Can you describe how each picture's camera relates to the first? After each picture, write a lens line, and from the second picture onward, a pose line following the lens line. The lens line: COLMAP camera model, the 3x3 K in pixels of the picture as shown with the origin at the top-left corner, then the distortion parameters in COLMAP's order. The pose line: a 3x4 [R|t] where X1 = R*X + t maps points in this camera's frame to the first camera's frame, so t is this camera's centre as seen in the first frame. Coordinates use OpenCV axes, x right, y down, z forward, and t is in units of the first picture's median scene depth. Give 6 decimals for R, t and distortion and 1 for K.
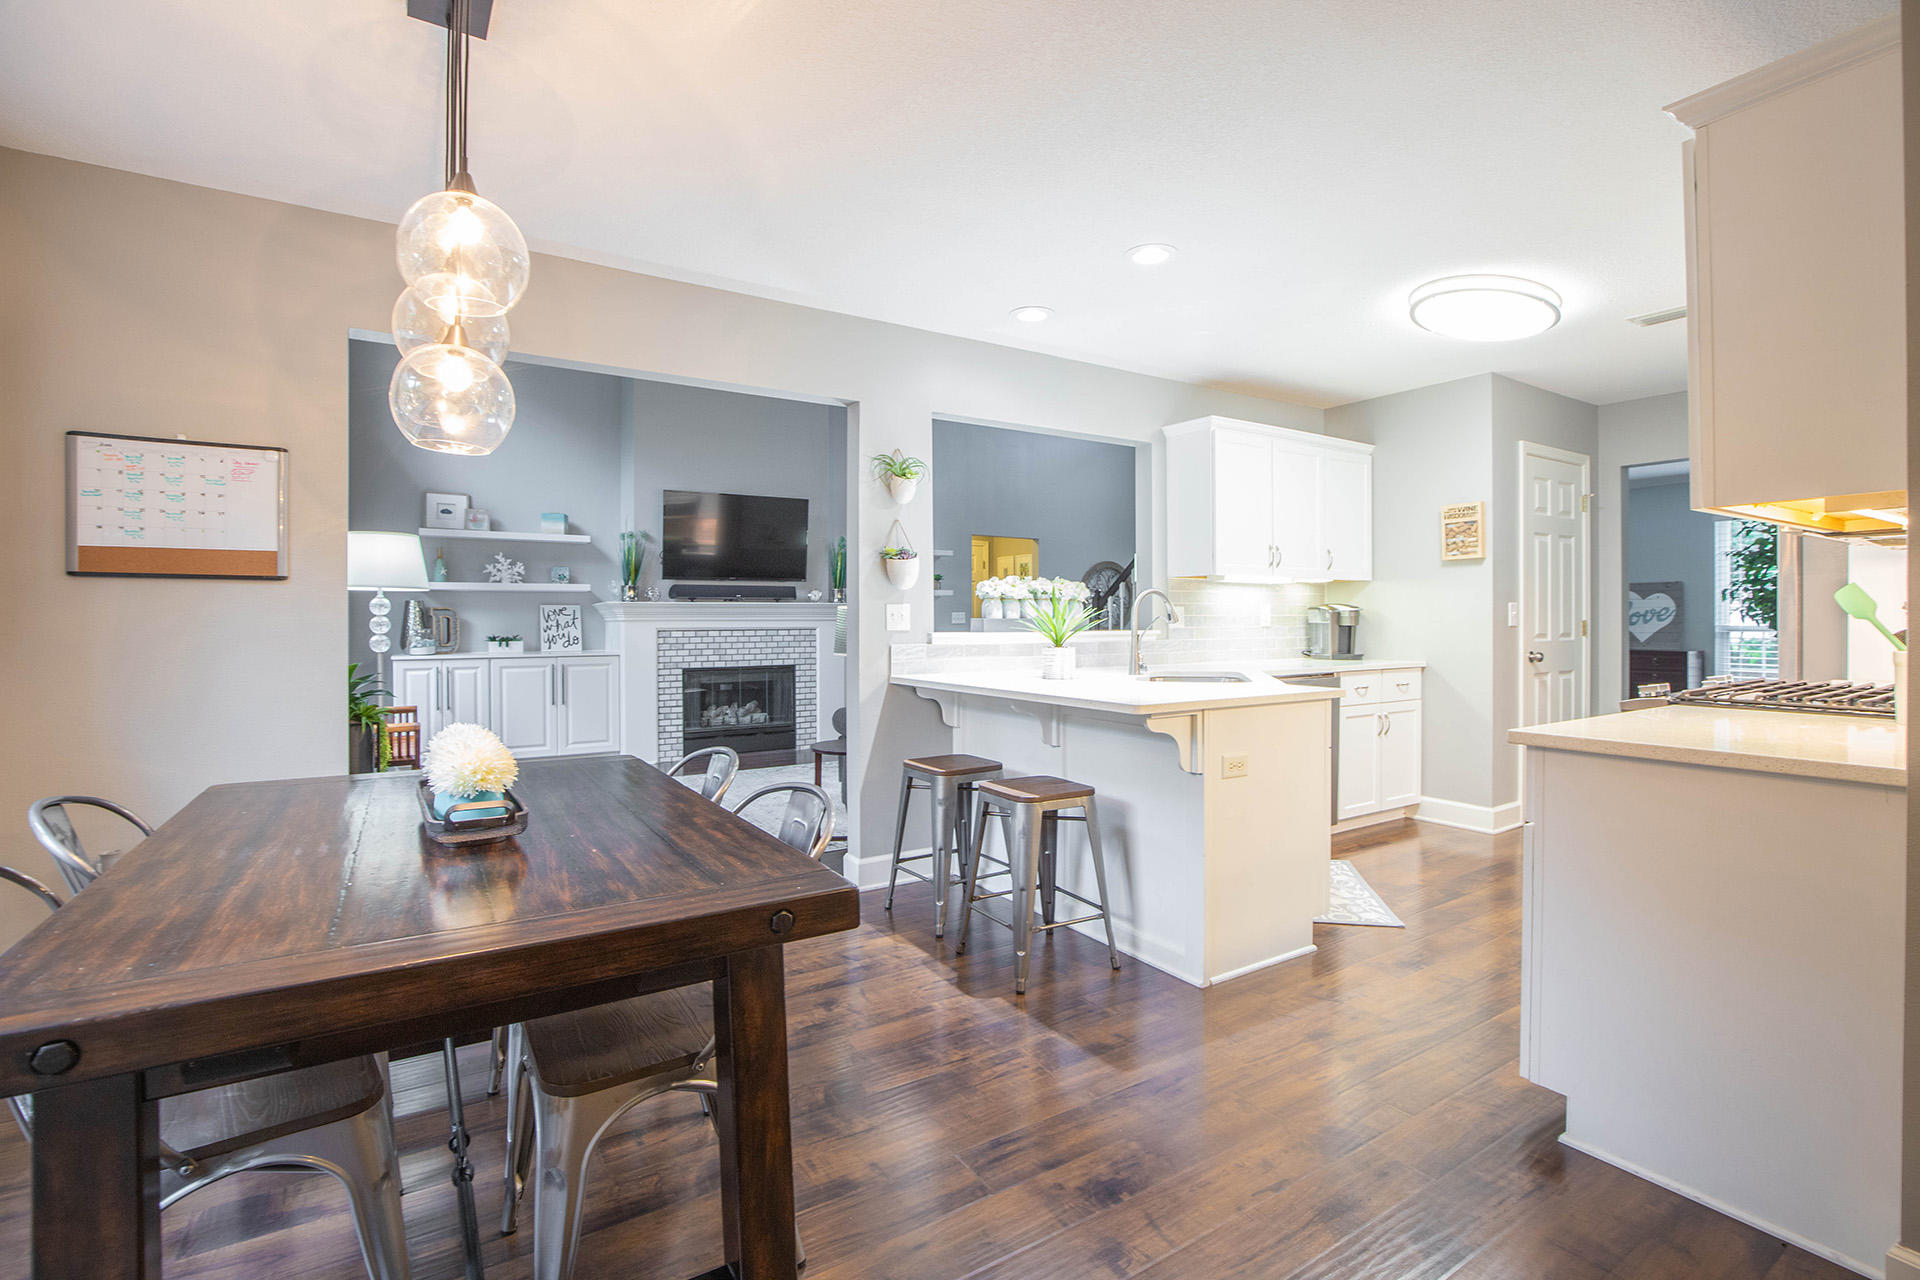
lens RADIAL K [[880.0, 0, 969.2], [0, 880.0, 626.8], [0, 0, 1]] dist [-0.037926, 0.007678]
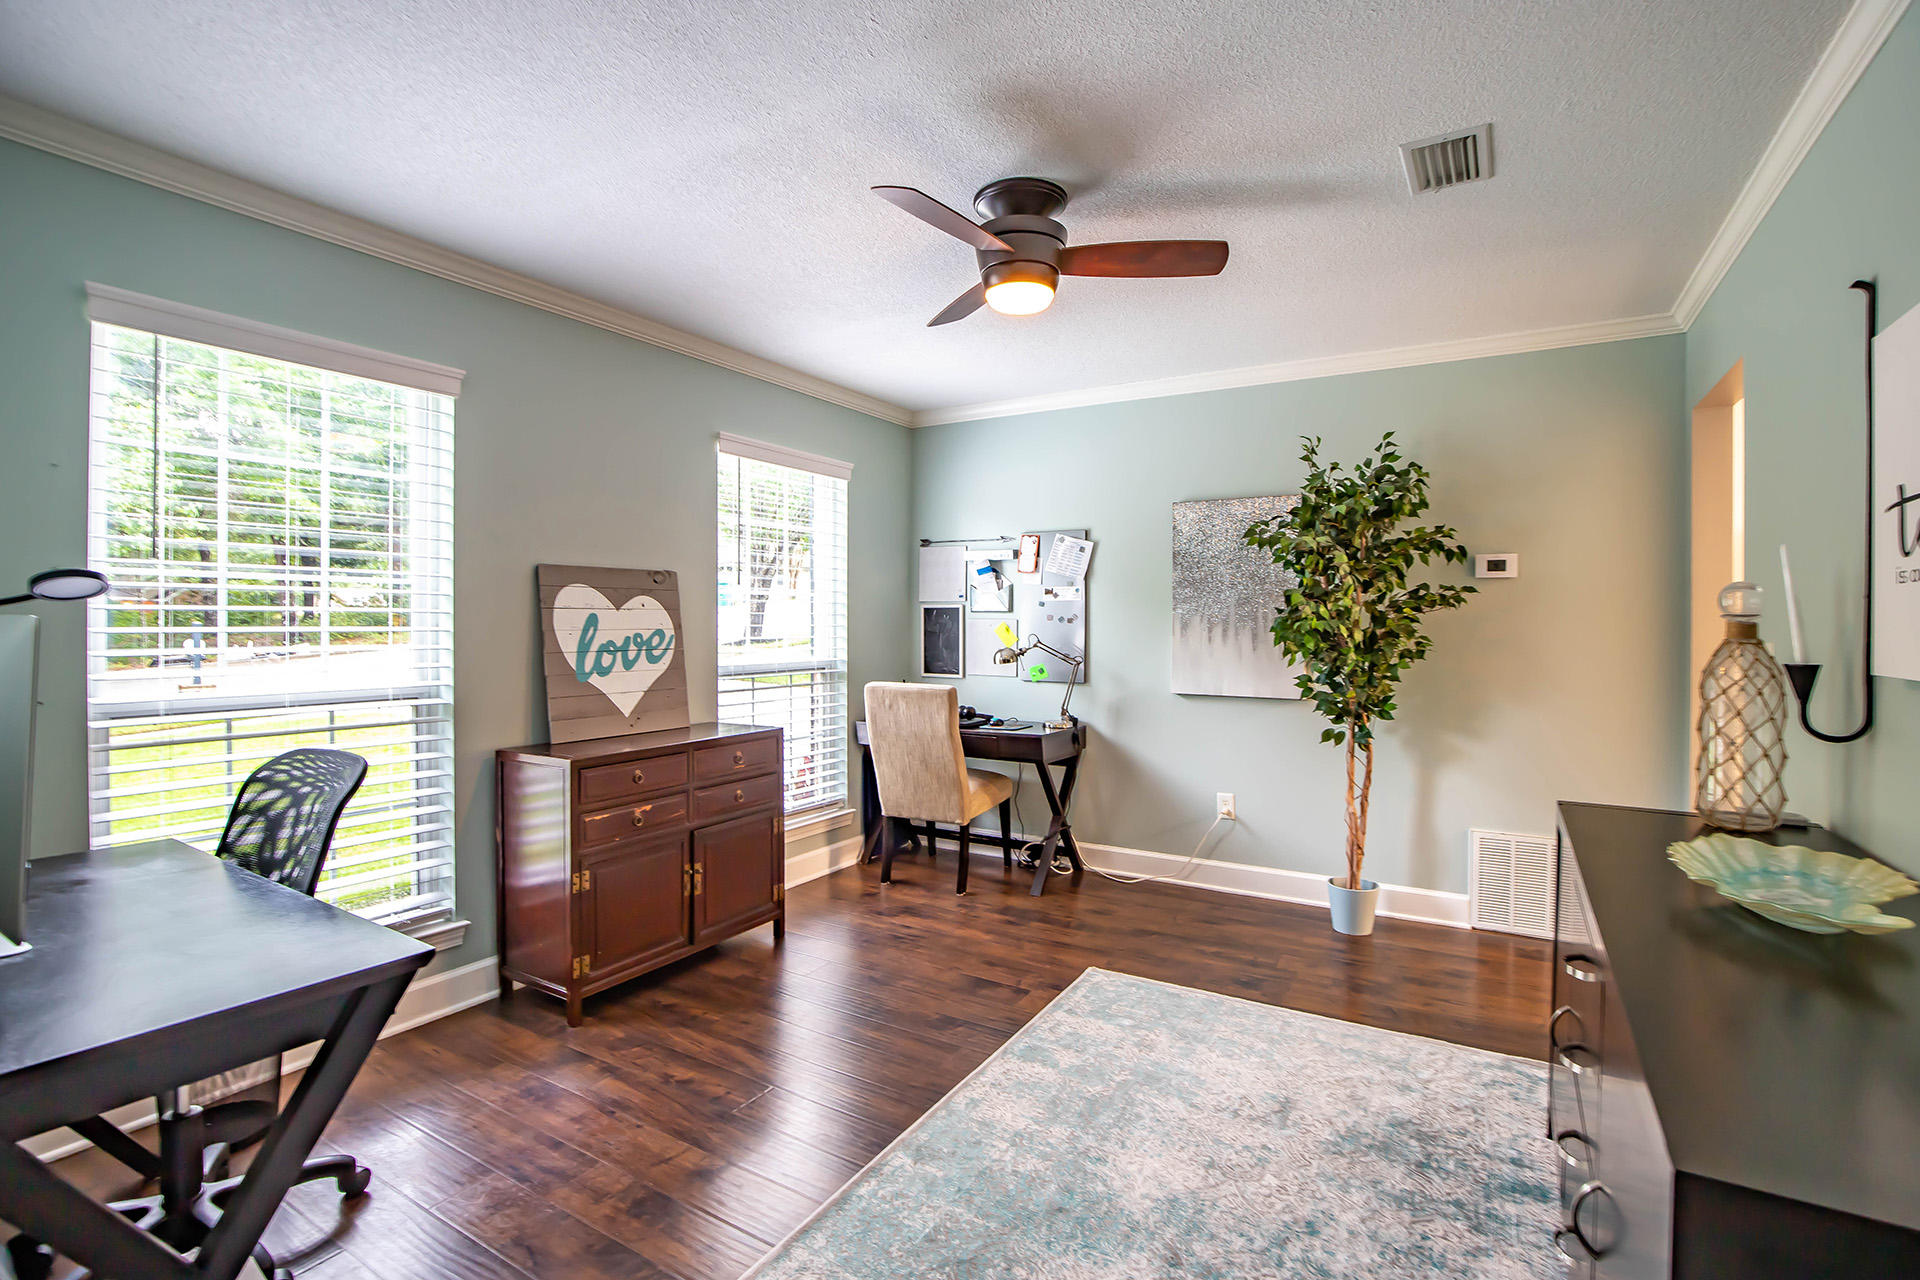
lens RADIAL K [[880.0, 0, 969.2], [0, 880.0, 626.8], [0, 0, 1]] dist [-0.037926, 0.007678]
pose [[-0.444273, -0.005506, 0.895874, 0.664309], [0.005009, 0.999950, 0.008630, -0.051510], [-0.895877, 0.008322, -0.444224, 2.005939]]
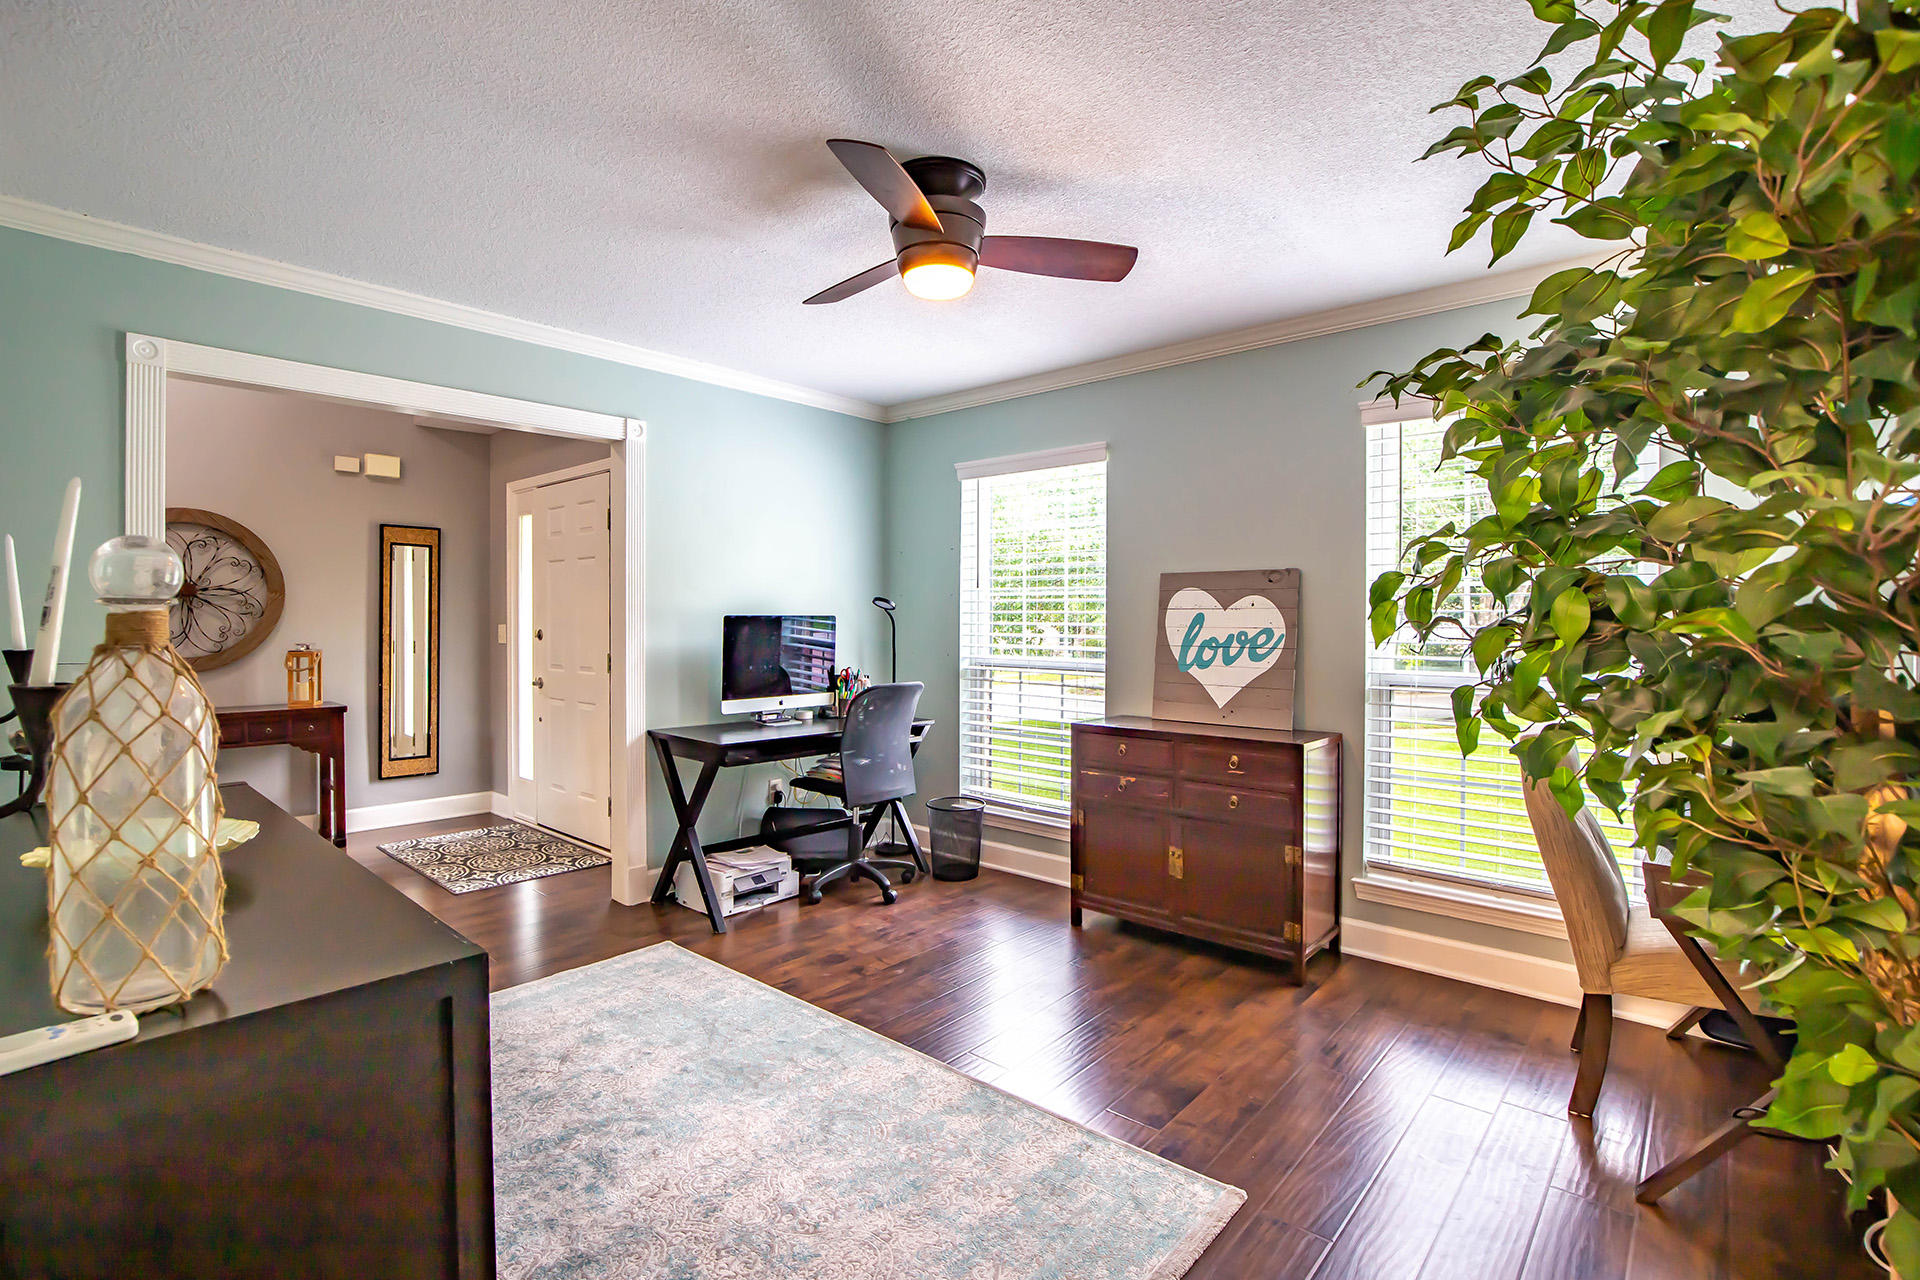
lens RADIAL K [[890.2, 0, 965.2], [0, 890.2, 623.6], [0, 0, 1]] dist [-0.040132, 0.000000]
pose [[0.961320, 0.005776, 0.275373, 1.030798], [-0.005601, 0.999983, -0.001422, -0.044921], [-0.275376, -0.000175, 0.961337, 1.171117]]
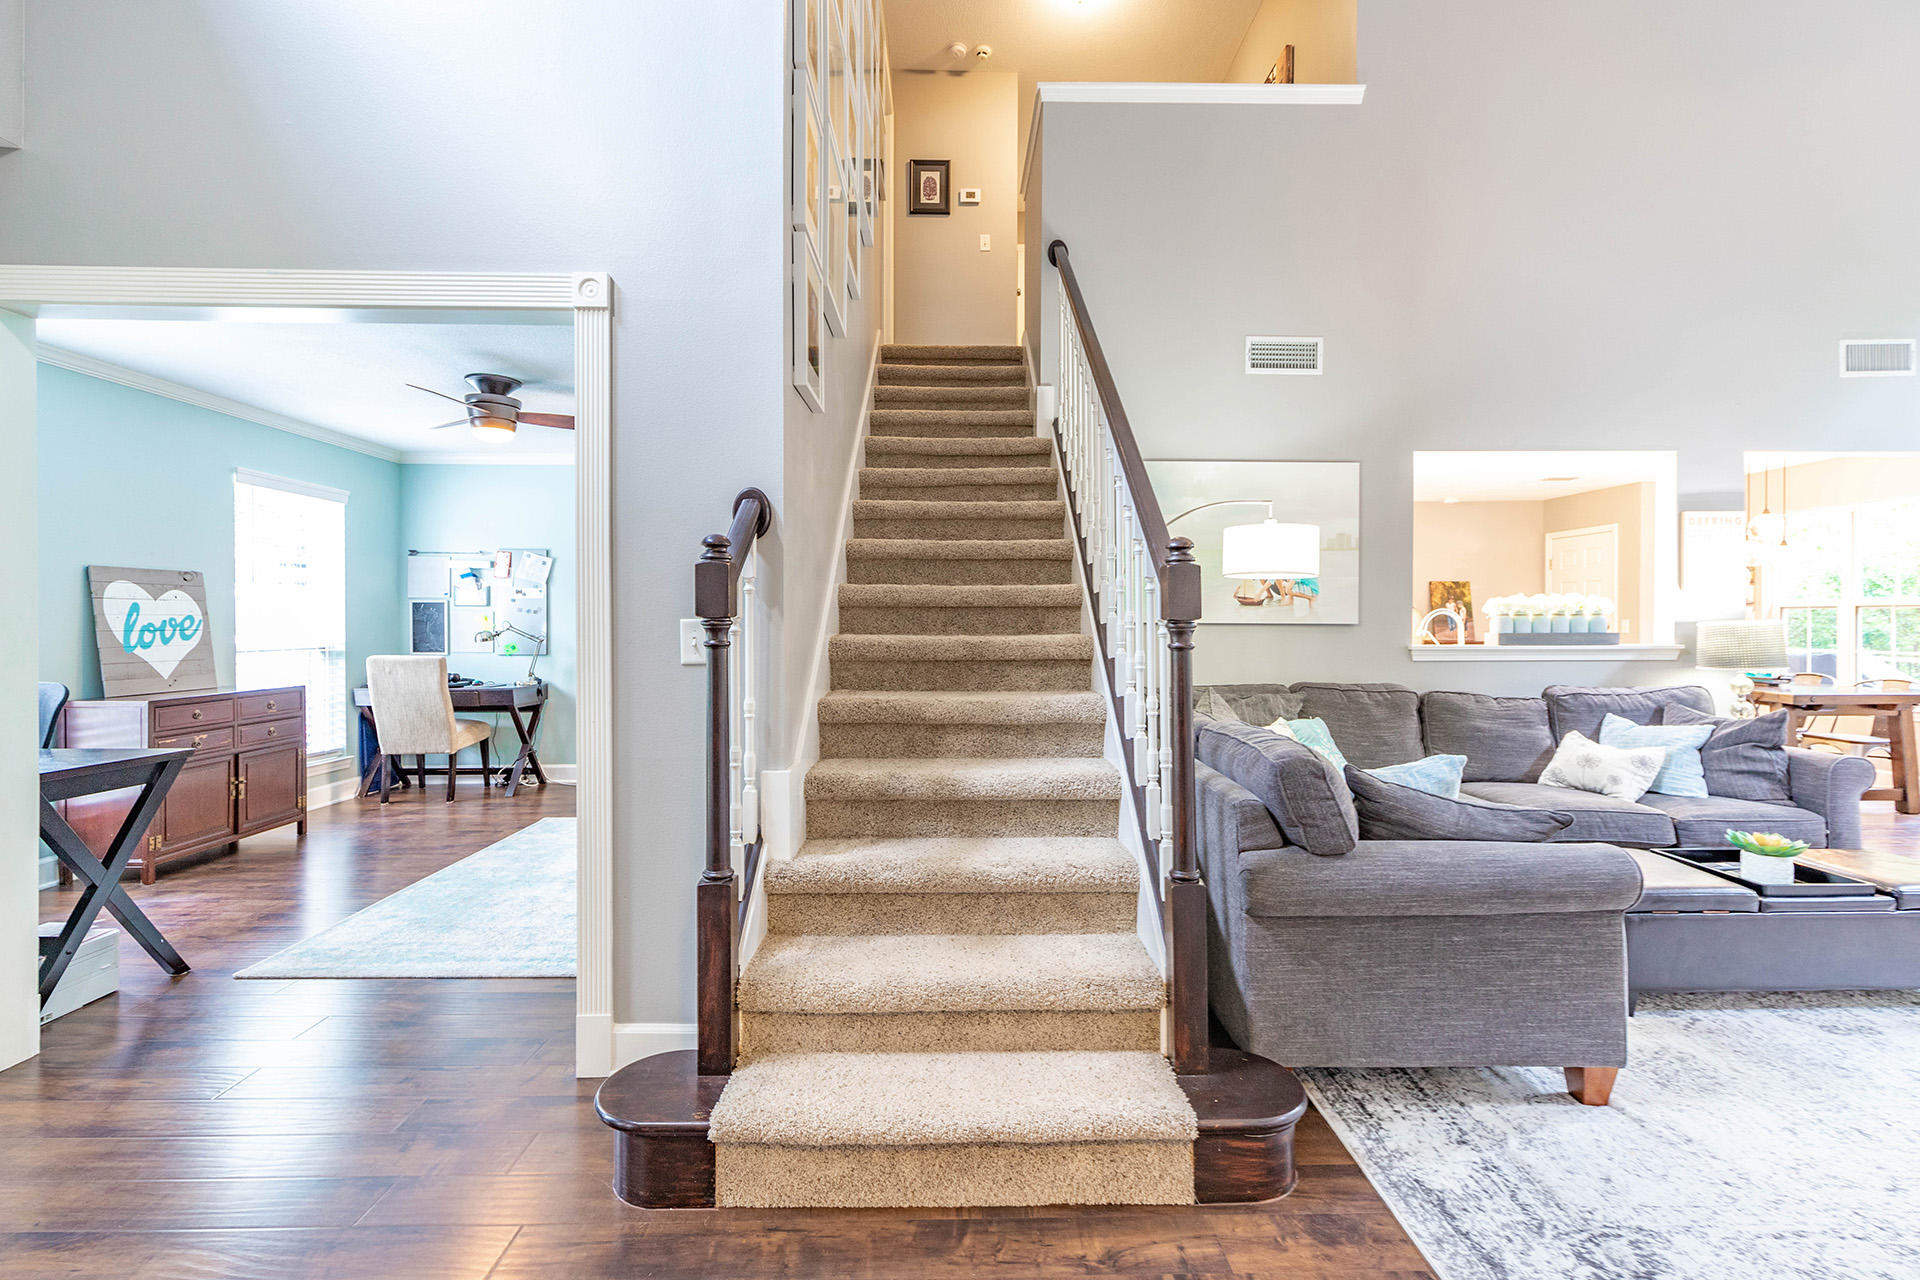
lens RADIAL K [[866.5, 0, 964.9], [0, 866.5, 625.5], [0, 0, 1]] dist [0.002809, 0.000482]
pose [[-0.847390, 0.001411, 0.530969, 0.116221], [0.007114, 0.999937, 0.008696, -0.032863], [-0.530923, 0.011147, -0.847347, 2.313288]]
